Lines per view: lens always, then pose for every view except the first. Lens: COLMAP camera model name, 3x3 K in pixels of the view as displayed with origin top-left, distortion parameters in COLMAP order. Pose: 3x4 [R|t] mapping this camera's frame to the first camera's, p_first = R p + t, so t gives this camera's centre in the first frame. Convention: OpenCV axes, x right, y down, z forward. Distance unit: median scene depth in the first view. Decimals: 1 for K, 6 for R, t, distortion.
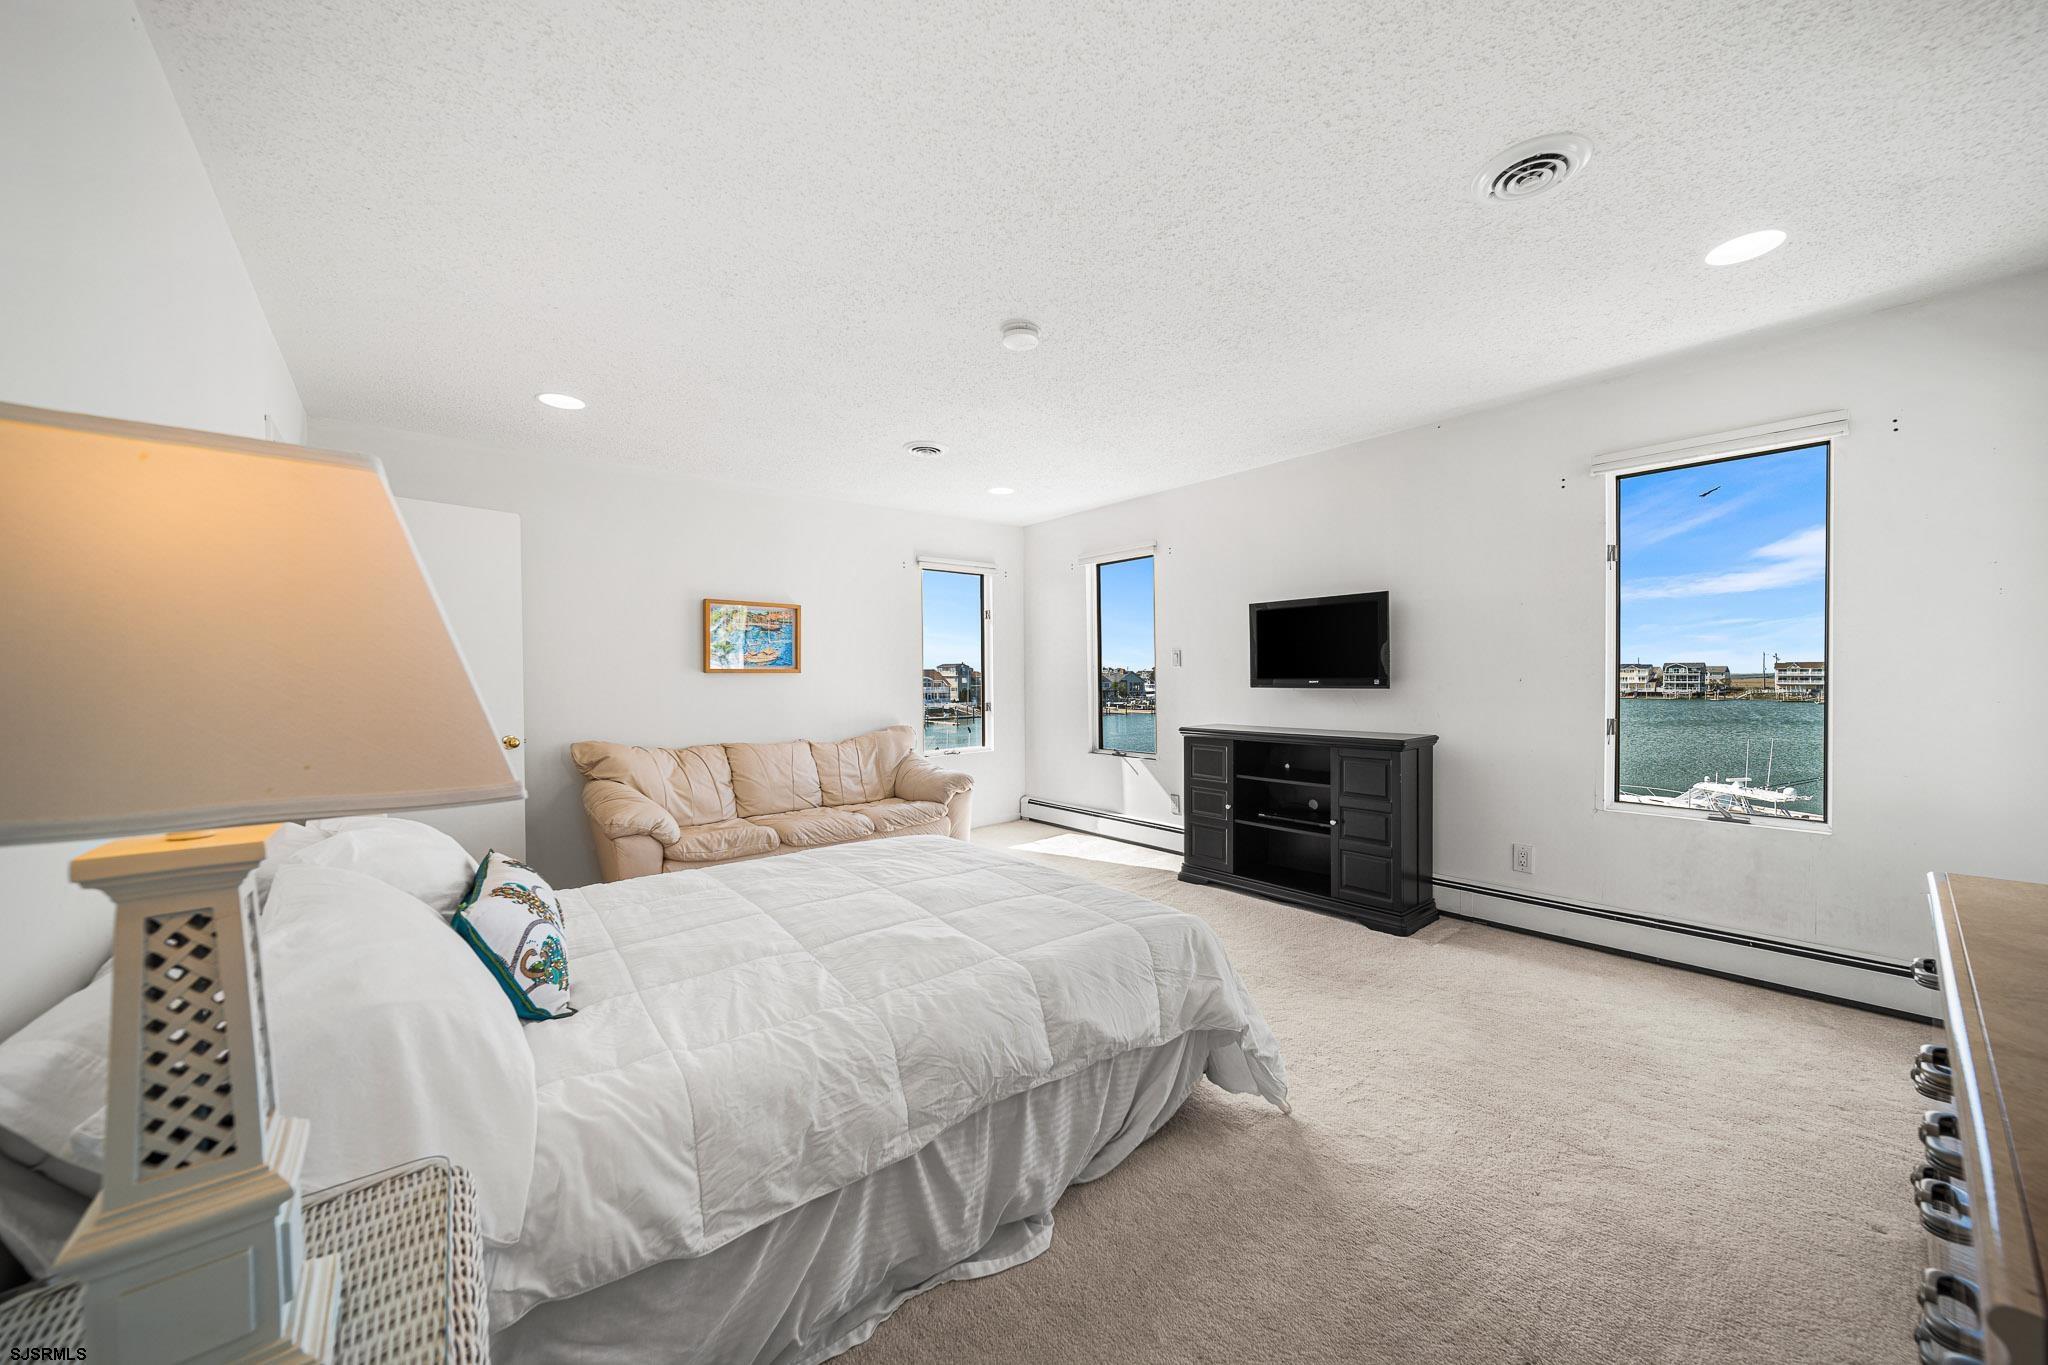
lens RADIAL K [[734.1, 0, 1024.0], [0, 734.1, 682.5], [0, 0, 1]] dist [-0.001637, -0.000137]
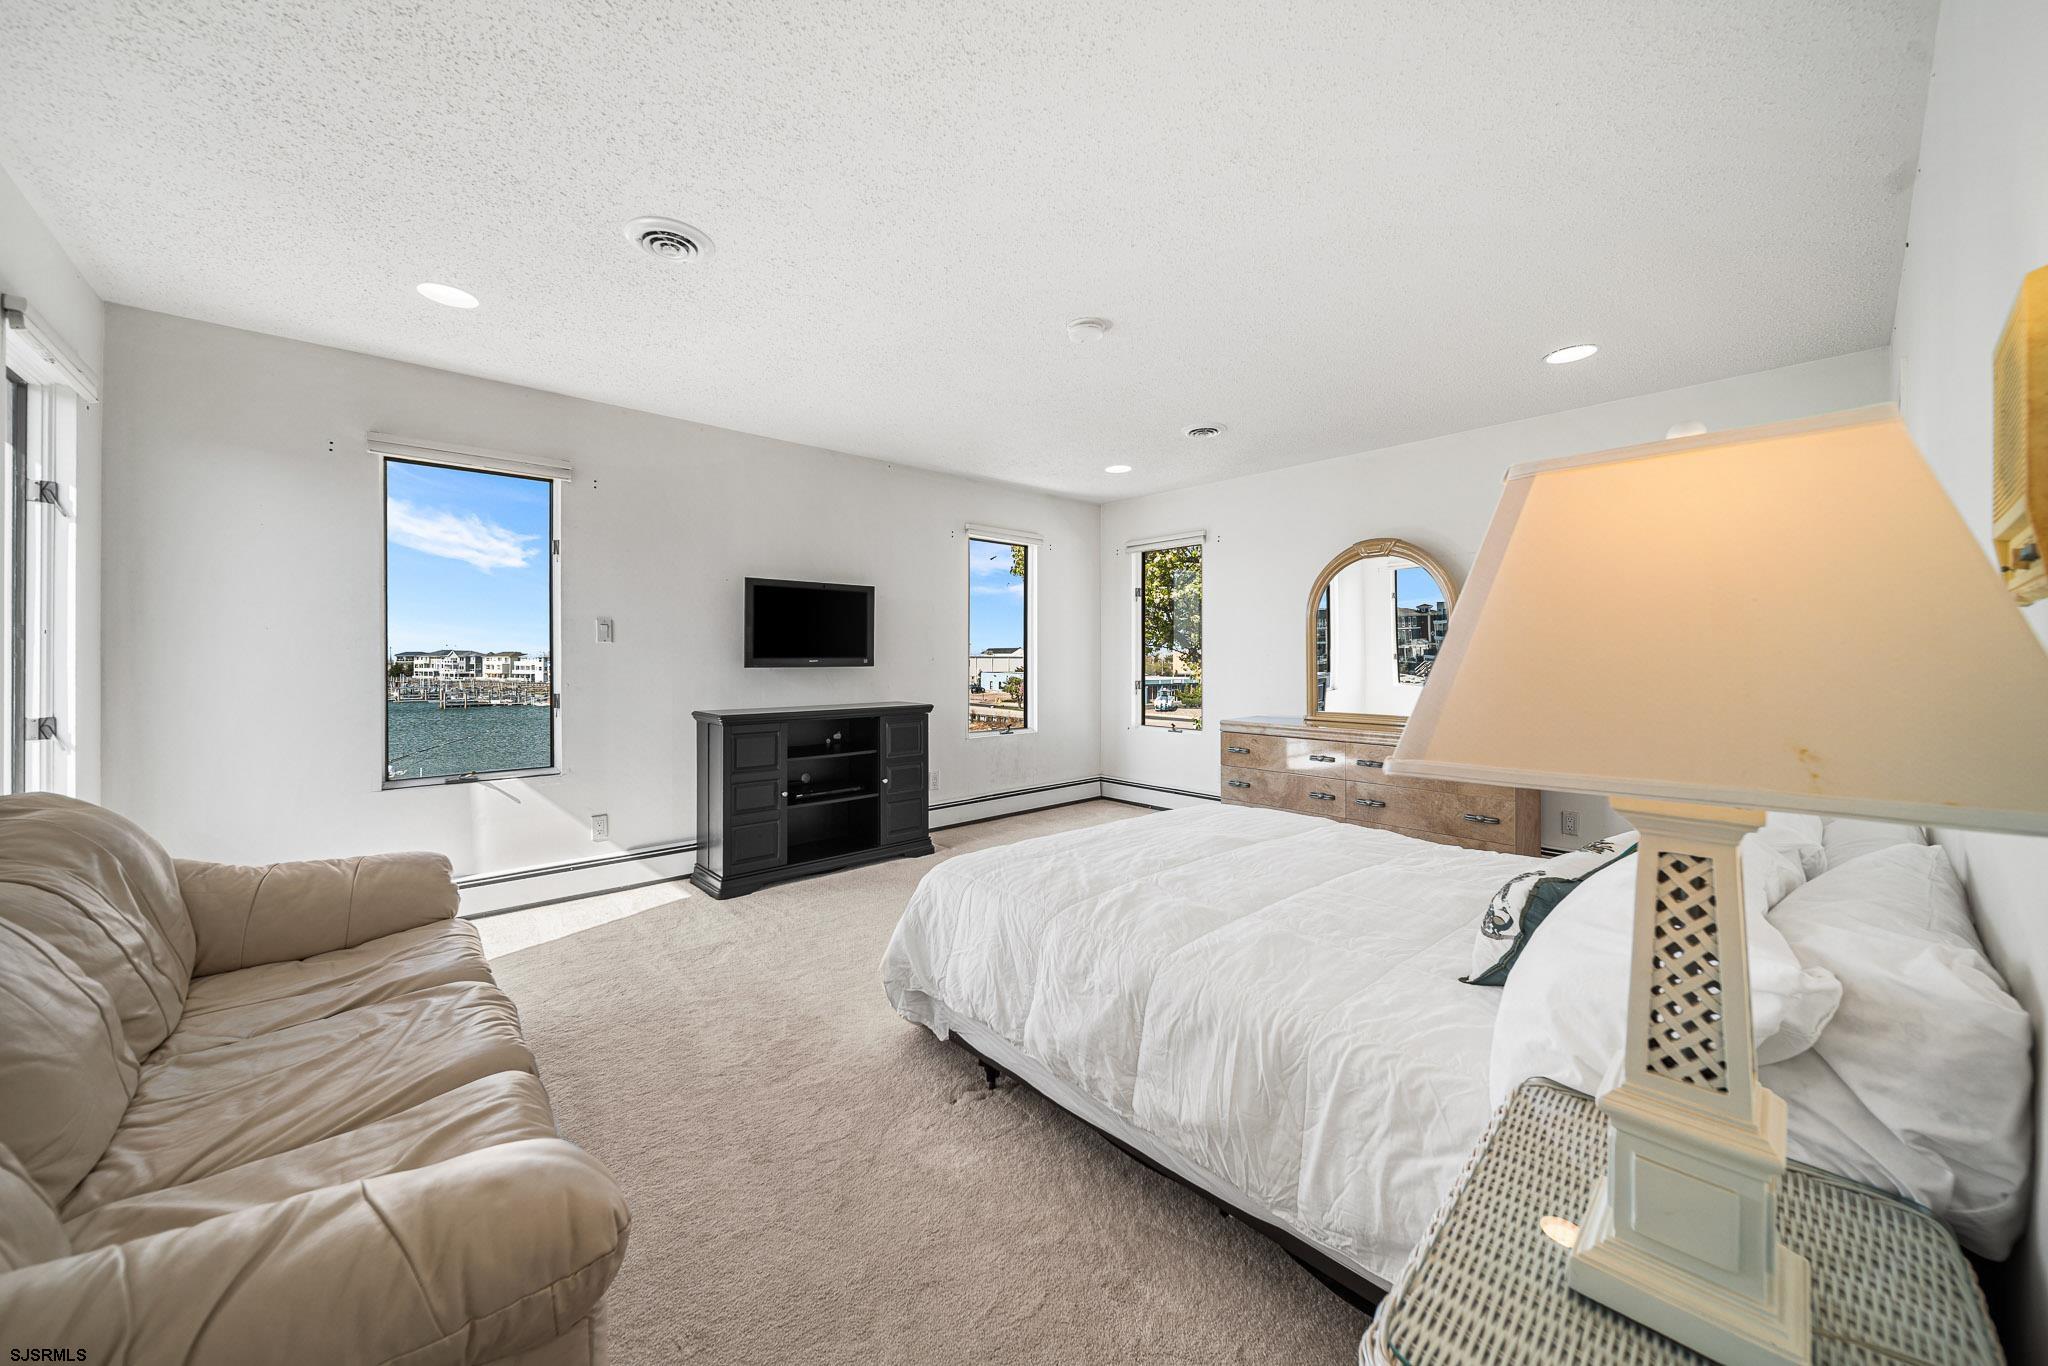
lens RADIAL K [[734.1, 0, 1024.0], [0, 734.1, 683.0], [0, 0, 1]] dist [-0.001637, -0.000137]
pose [[-0.028803, -0.023798, 0.999302, -0.672334], [0.012865, 0.999625, 0.024176, 0.008726], [-0.999502, 0.013552, -0.028486, 0.733285]]
